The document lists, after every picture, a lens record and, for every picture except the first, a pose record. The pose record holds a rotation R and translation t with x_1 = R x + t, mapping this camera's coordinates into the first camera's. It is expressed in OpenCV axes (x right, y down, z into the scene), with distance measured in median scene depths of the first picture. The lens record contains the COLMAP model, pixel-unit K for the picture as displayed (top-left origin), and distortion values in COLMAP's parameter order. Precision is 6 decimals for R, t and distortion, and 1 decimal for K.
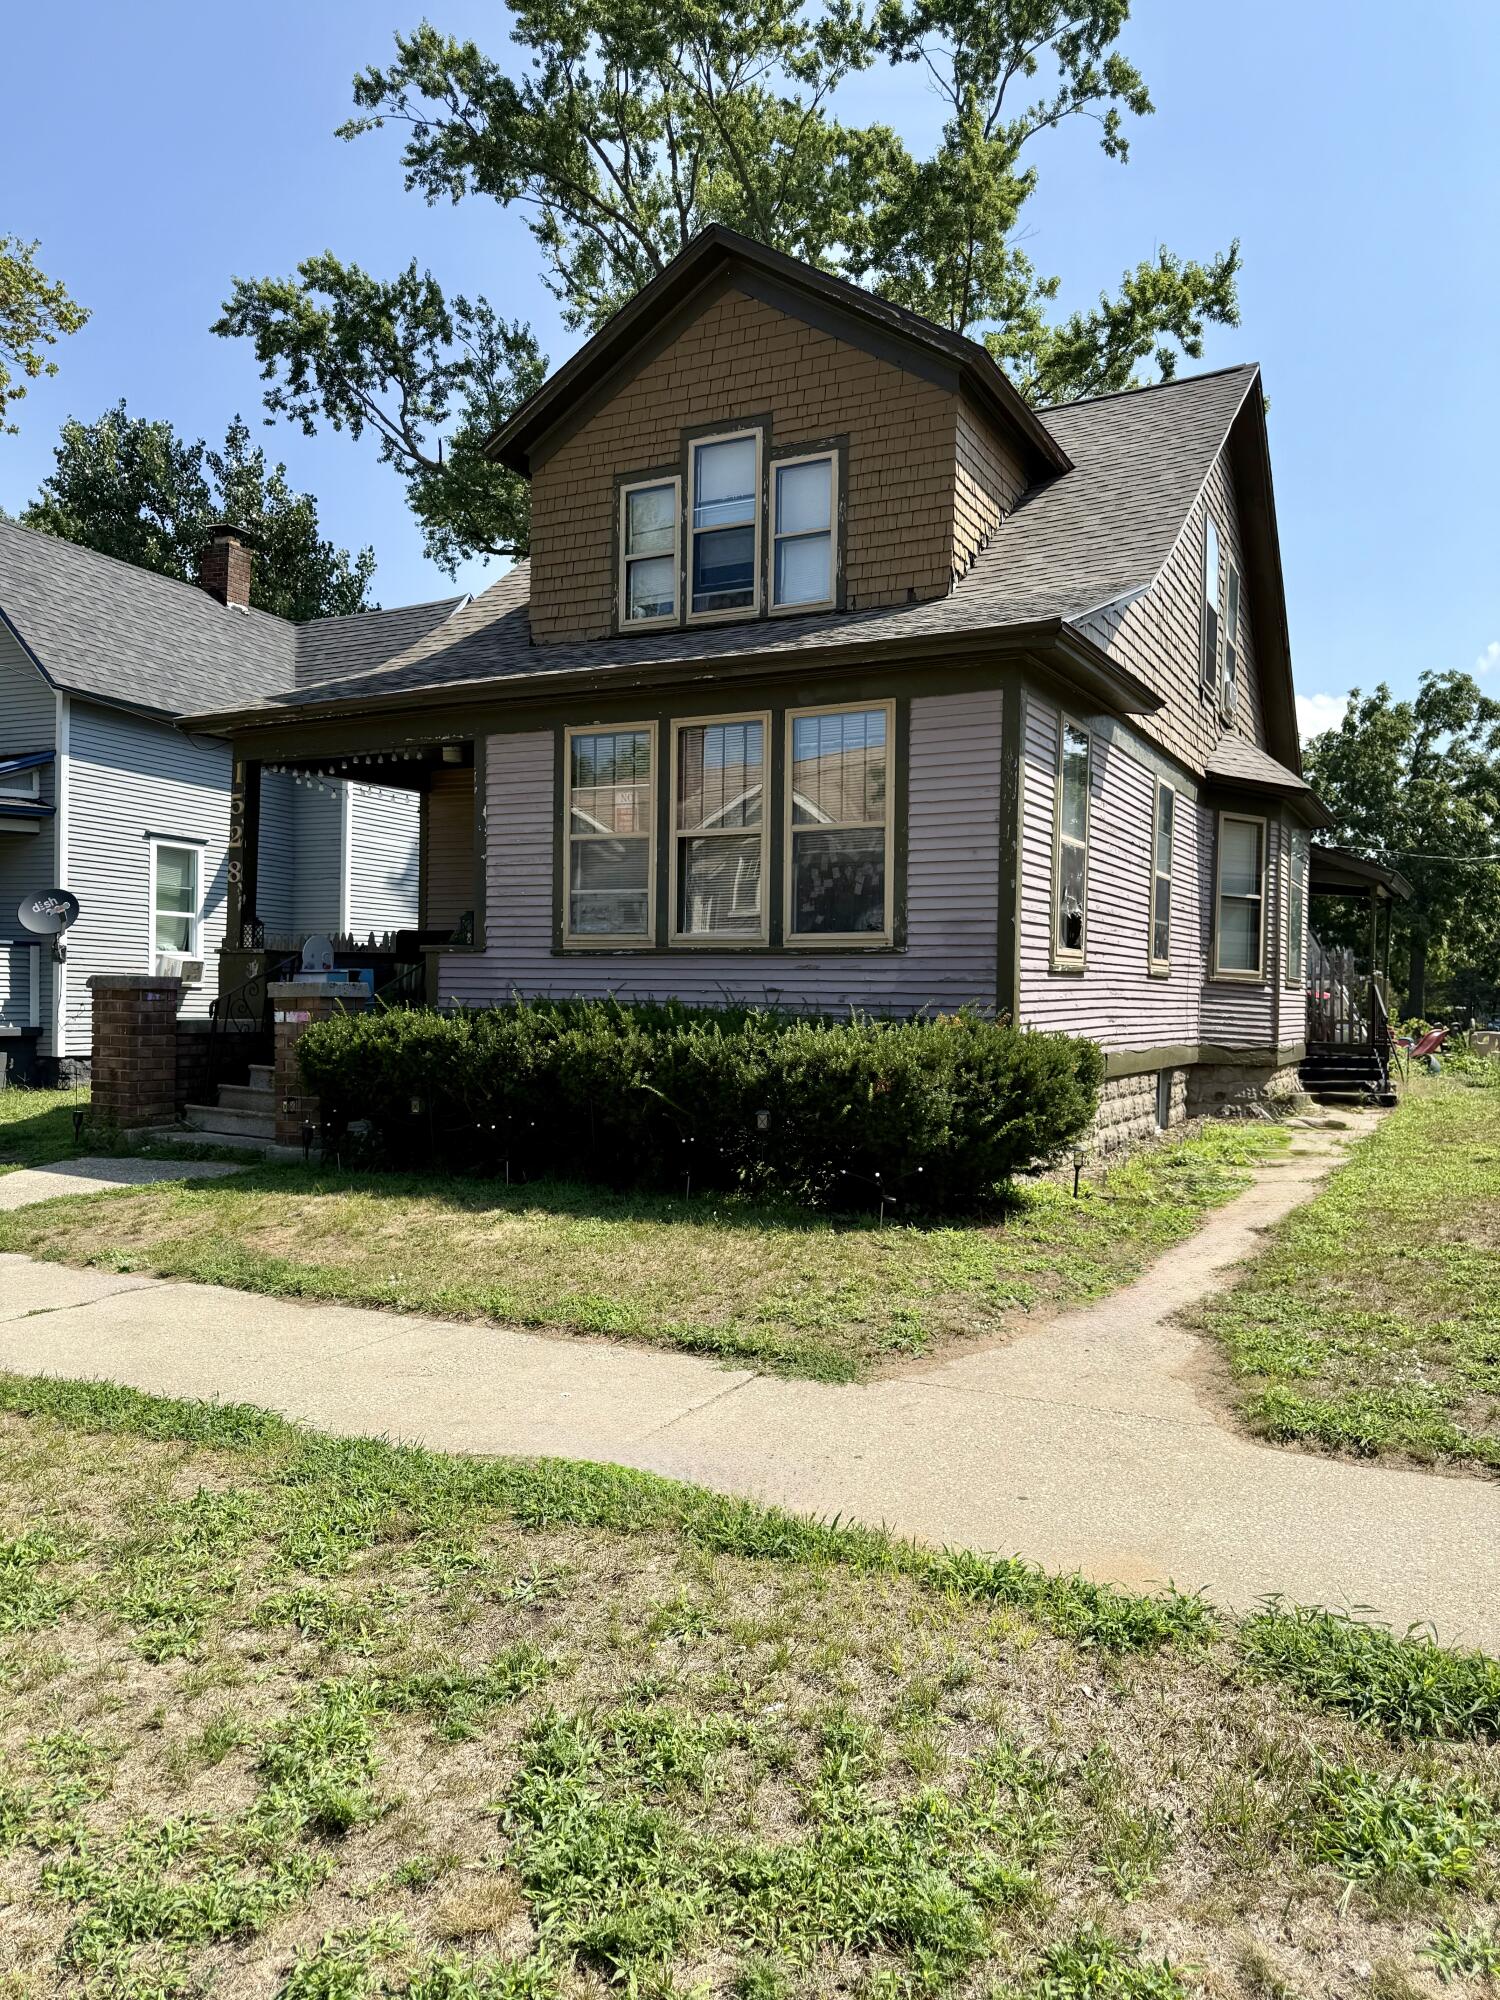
lens RADIAL K [[1446.3, 0, 751.0], [0, 1446.3, 1017.1], [0, 0, 1]] dist [0.060617, -0.087371]
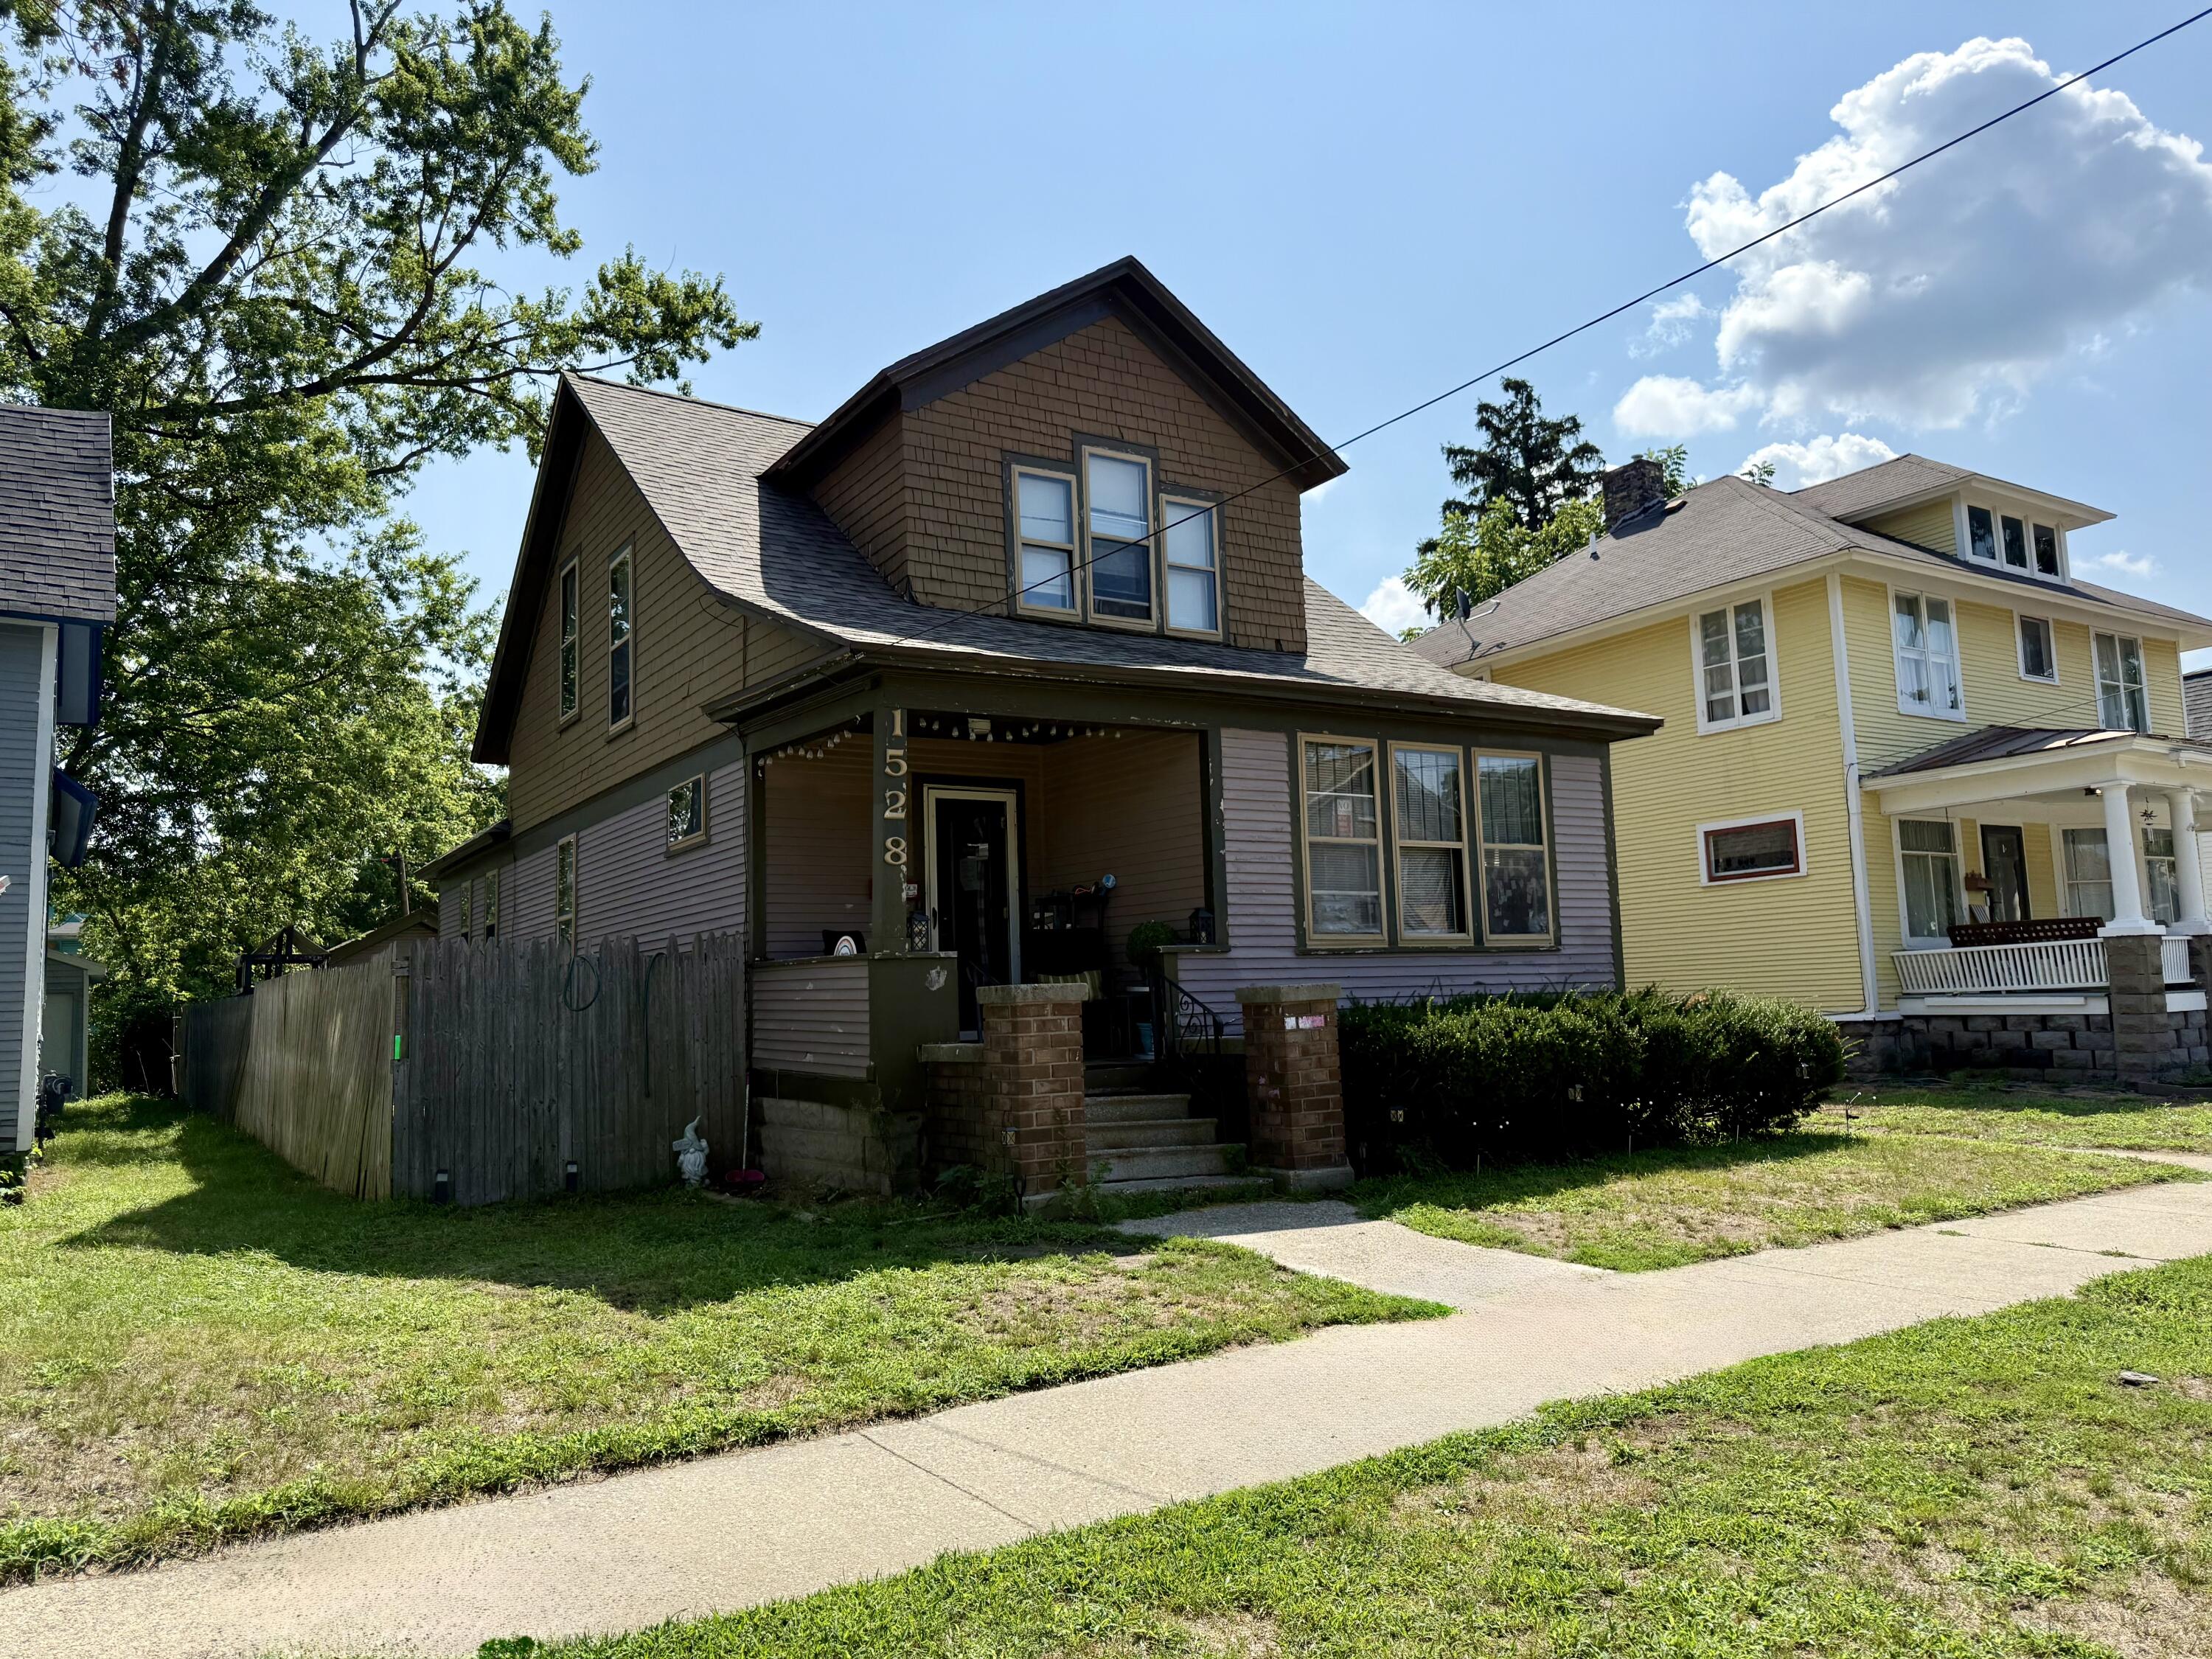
lens RADIAL K [[1599.6, 0, 1100.4], [0, 1599.6, 825.9], [0, 0, 1]] dist [0.060617, -0.087371]
pose [[0.498716, 0.069440, 0.863979, -1.031552], [0.055478, 0.992185, -0.111767, -0.013793], [-0.864988, 0.103672, 0.490966, 0.506950]]
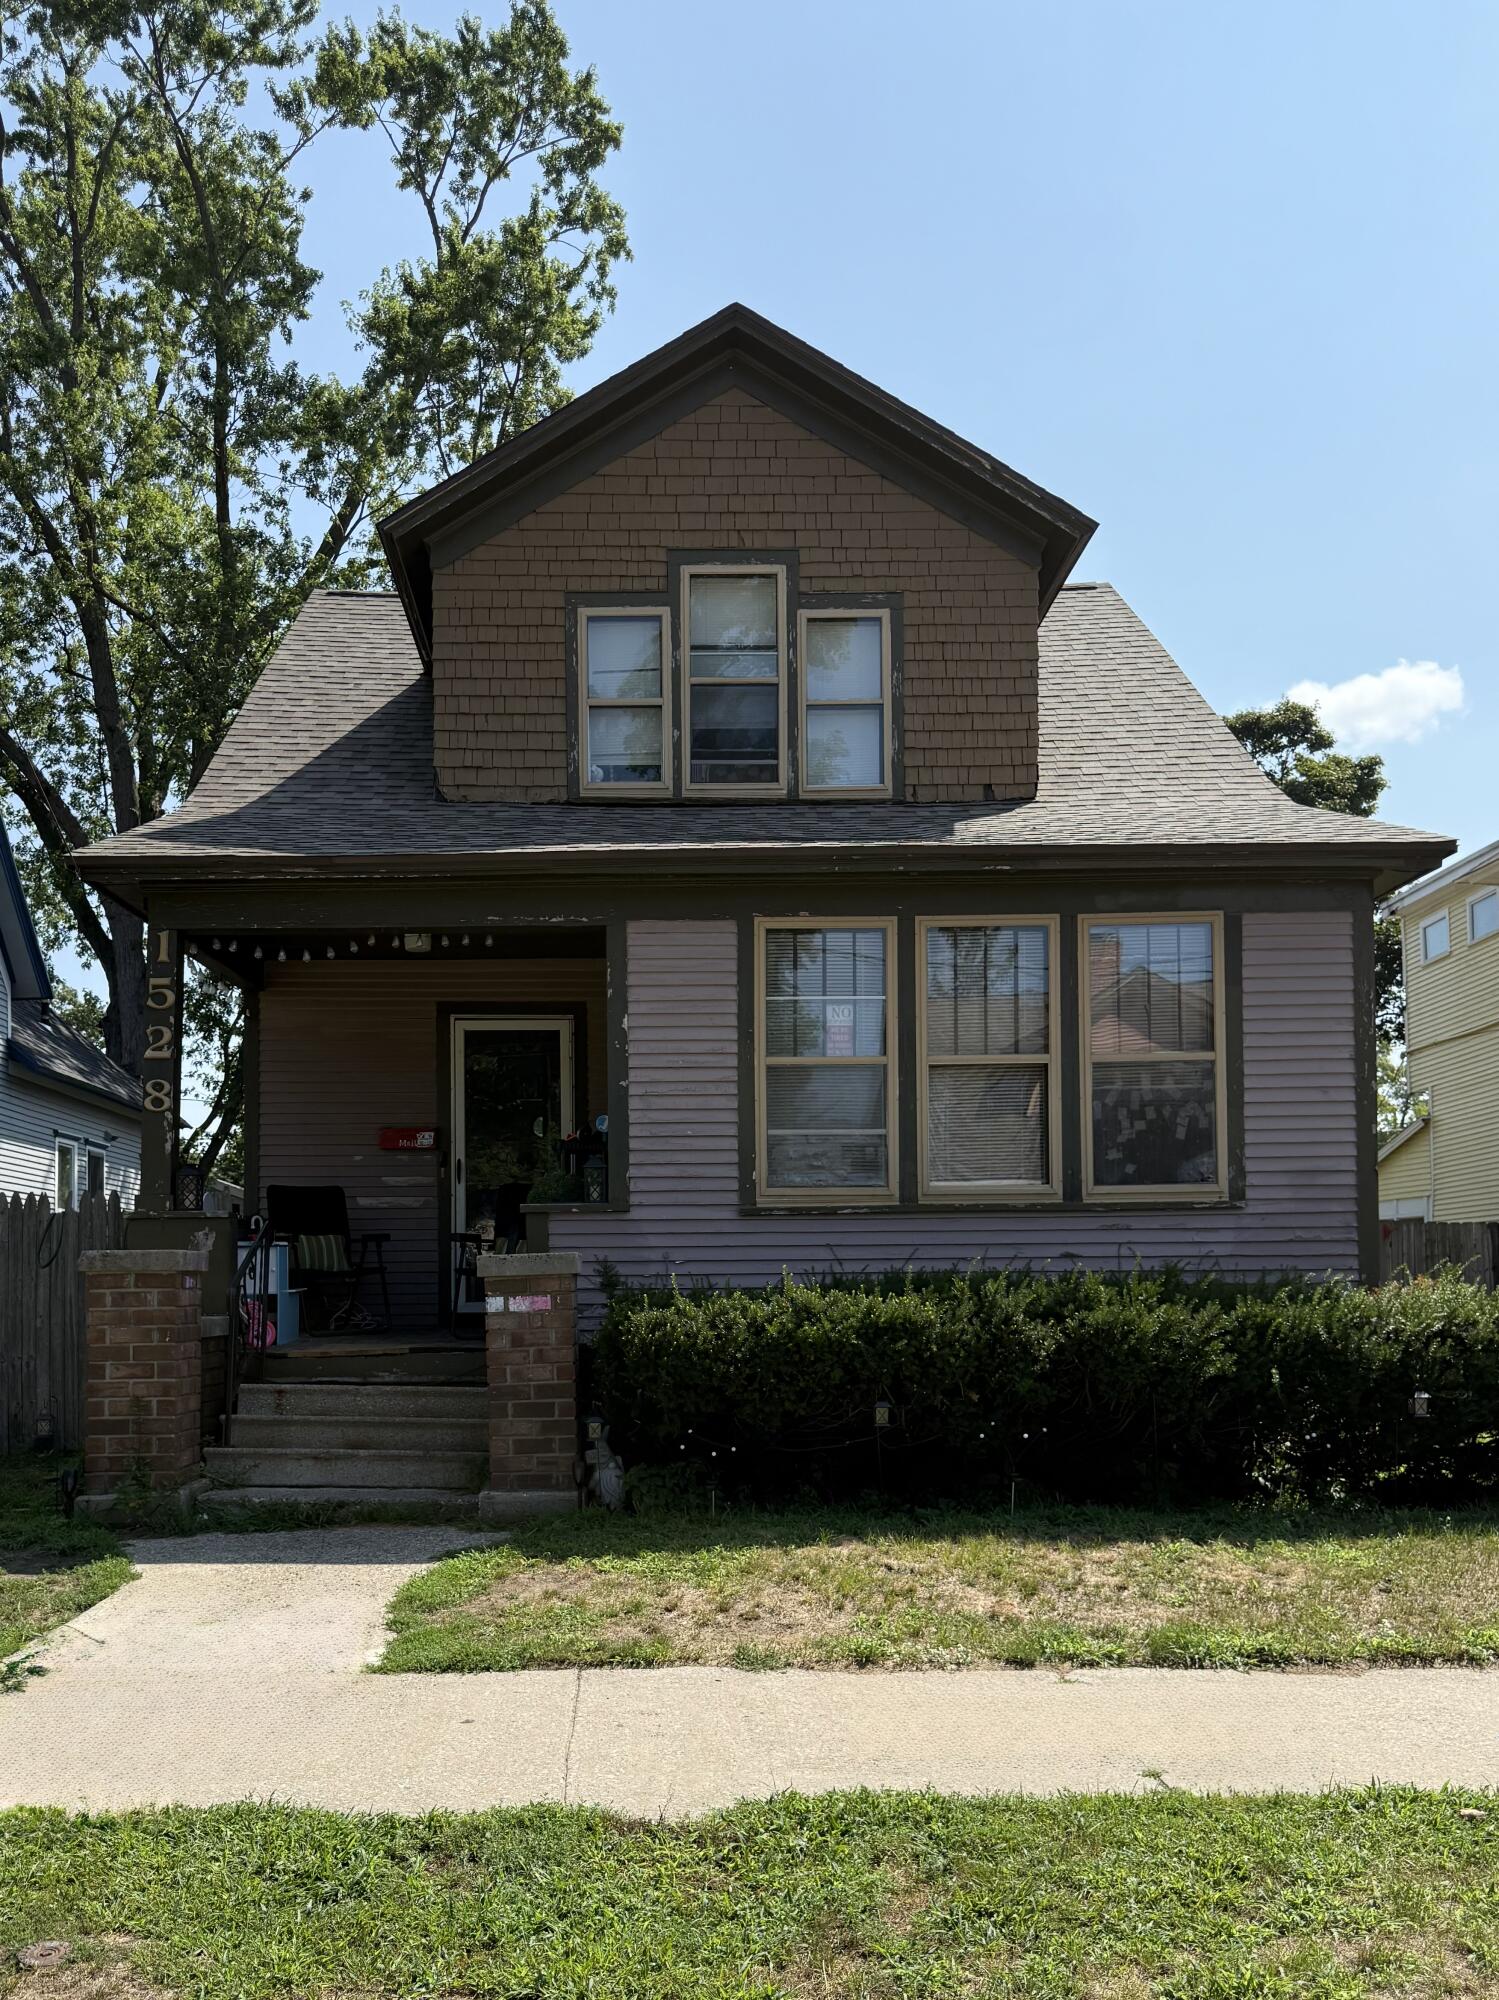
lens RADIAL K [[1783.8, 0, 699.6], [0, 1783.8, 1229.9], [0, 0, 1]] dist [0.065881, -0.074080]
pose [[0.881180, -0.005373, 0.472751, -0.528240], [0.029611, 0.998600, -0.043843, 0.004149], [-0.471853, 0.052632, 0.880105, 0.174559]]
